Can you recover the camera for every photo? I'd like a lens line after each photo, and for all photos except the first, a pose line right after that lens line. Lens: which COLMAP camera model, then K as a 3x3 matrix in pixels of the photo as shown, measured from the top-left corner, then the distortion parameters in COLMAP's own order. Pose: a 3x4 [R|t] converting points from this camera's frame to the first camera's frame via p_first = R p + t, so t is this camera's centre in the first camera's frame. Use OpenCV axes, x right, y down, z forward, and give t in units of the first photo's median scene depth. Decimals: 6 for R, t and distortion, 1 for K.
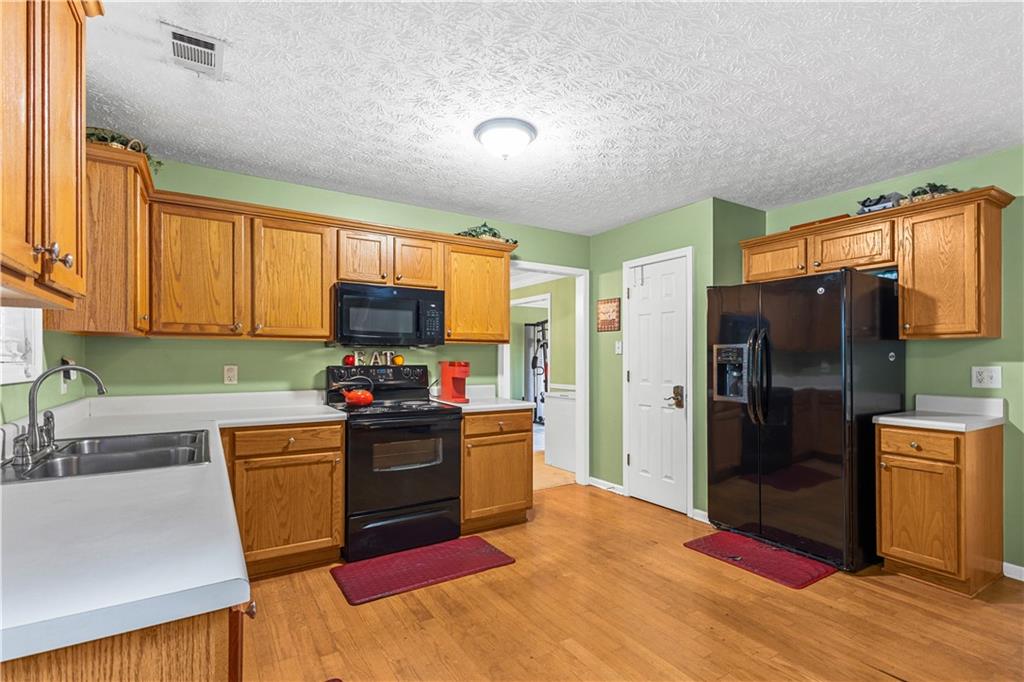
lens RADIAL K [[477.7, 0, 504.9], [0, 477.7, 350.2], [0, 0, 1]] dist [0.002775, -0.000664]
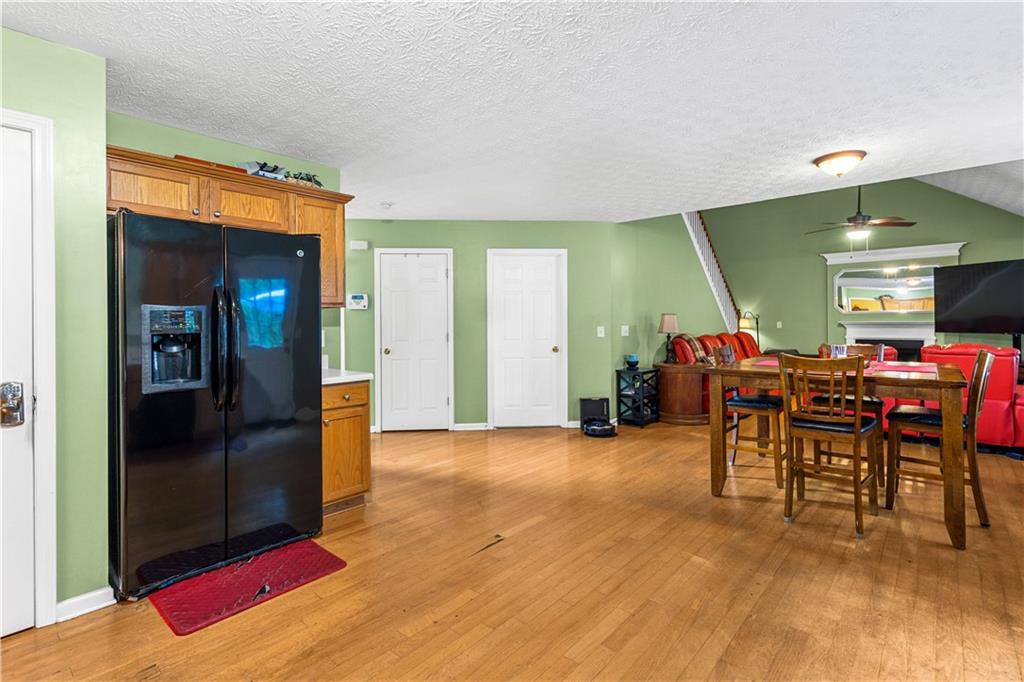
lens RADIAL K [[477.7, 0, 516.7], [0, 477.7, 331.1], [0, 0, 1]] dist [0.002775, -0.000664]
pose [[-0.284576, -0.011762, 0.958581, -0.319229], [0.000878, 0.999921, 0.012530, 0.015864], [-0.958653, 0.004407, -0.284543, 0.757288]]
